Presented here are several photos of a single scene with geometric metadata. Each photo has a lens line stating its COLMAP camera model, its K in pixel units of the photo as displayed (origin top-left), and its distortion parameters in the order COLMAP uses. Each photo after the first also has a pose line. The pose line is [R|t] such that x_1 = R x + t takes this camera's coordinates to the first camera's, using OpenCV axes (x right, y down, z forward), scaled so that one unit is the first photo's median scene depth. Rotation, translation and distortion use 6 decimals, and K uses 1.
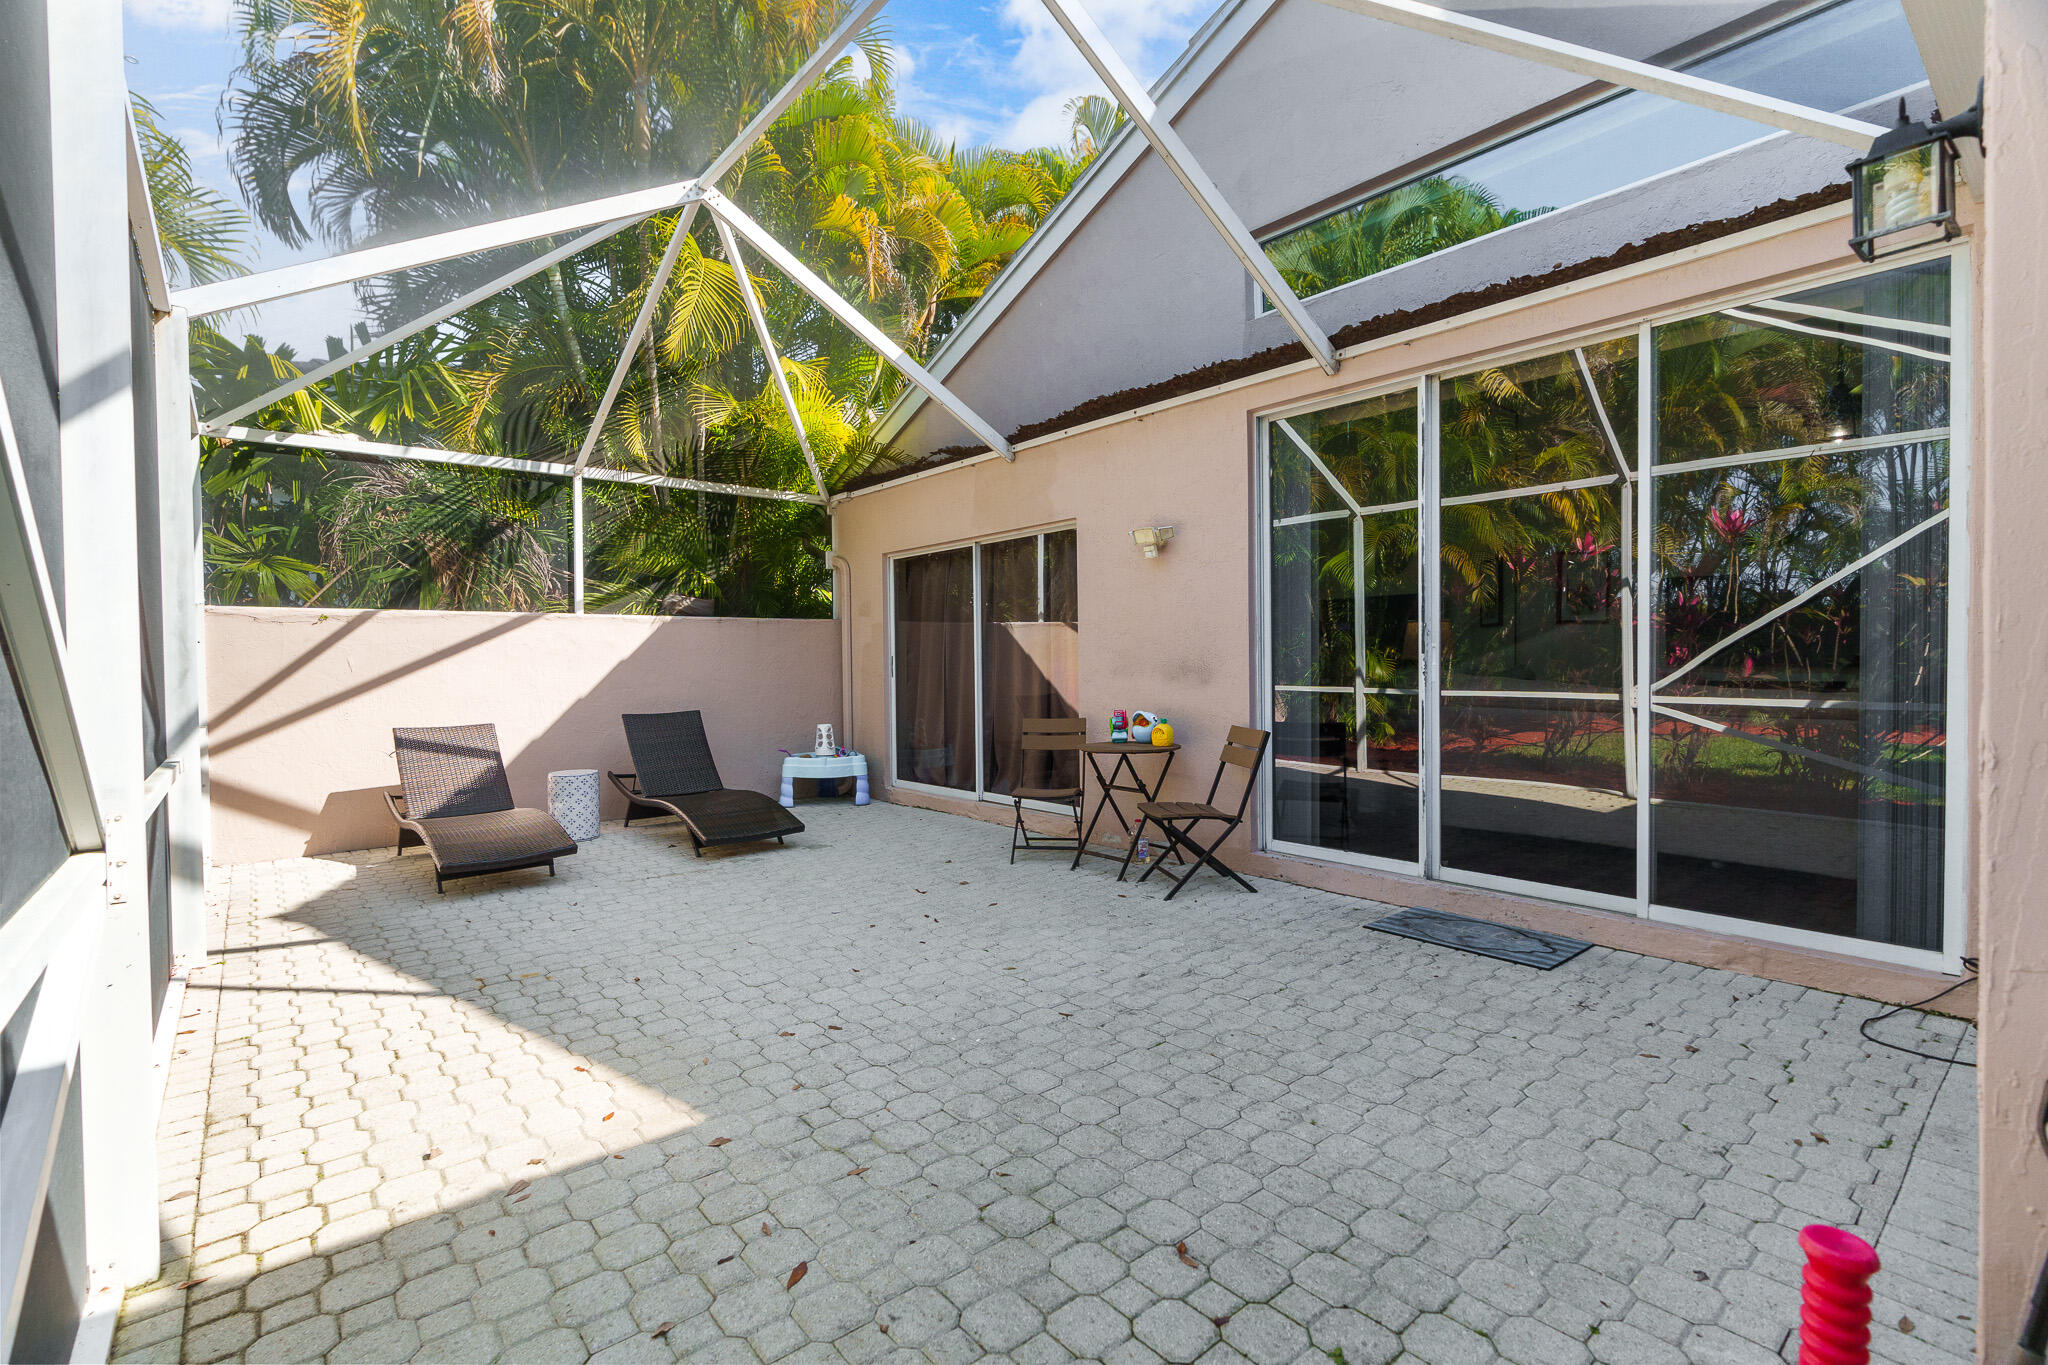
lens RADIAL K [[926.7, 0, 1012.5], [0, 926.7, 678.6], [0, 0, 1]] dist [-0.004857, 0.000850]
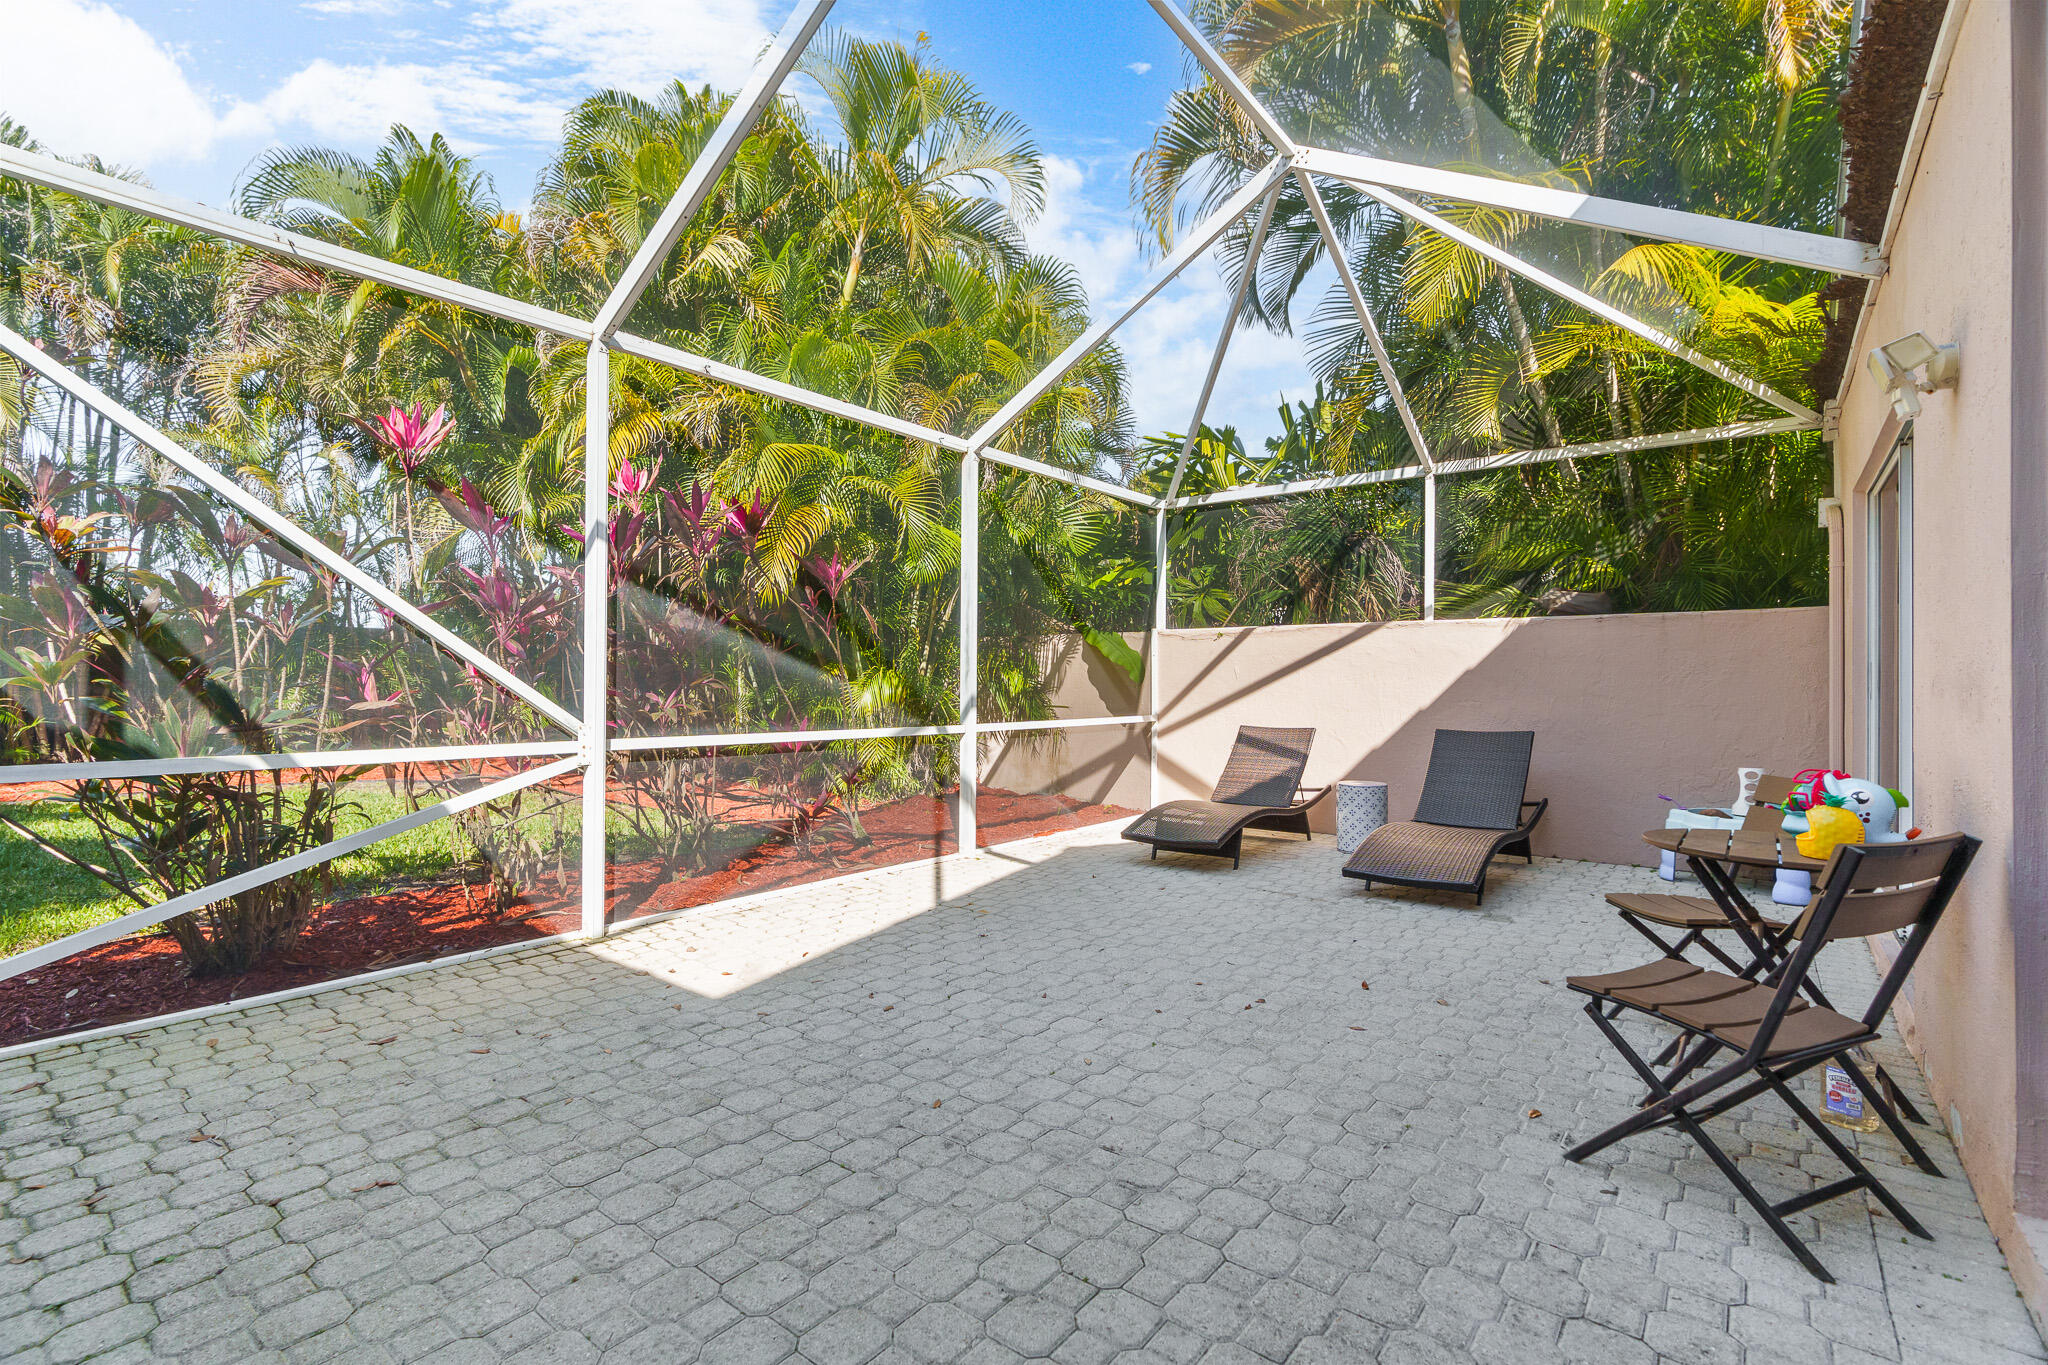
lens RADIAL K [[926.7, 0, 1012.5], [0, 926.7, 678.6], [0, 0, 1]] dist [-0.004857, 0.000850]
pose [[0.192981, 0.006404, -0.981182, 0.639082], [-0.027930, 0.999609, 0.001031, 0.000094], [0.980805, 0.027205, 0.193084, 0.689029]]
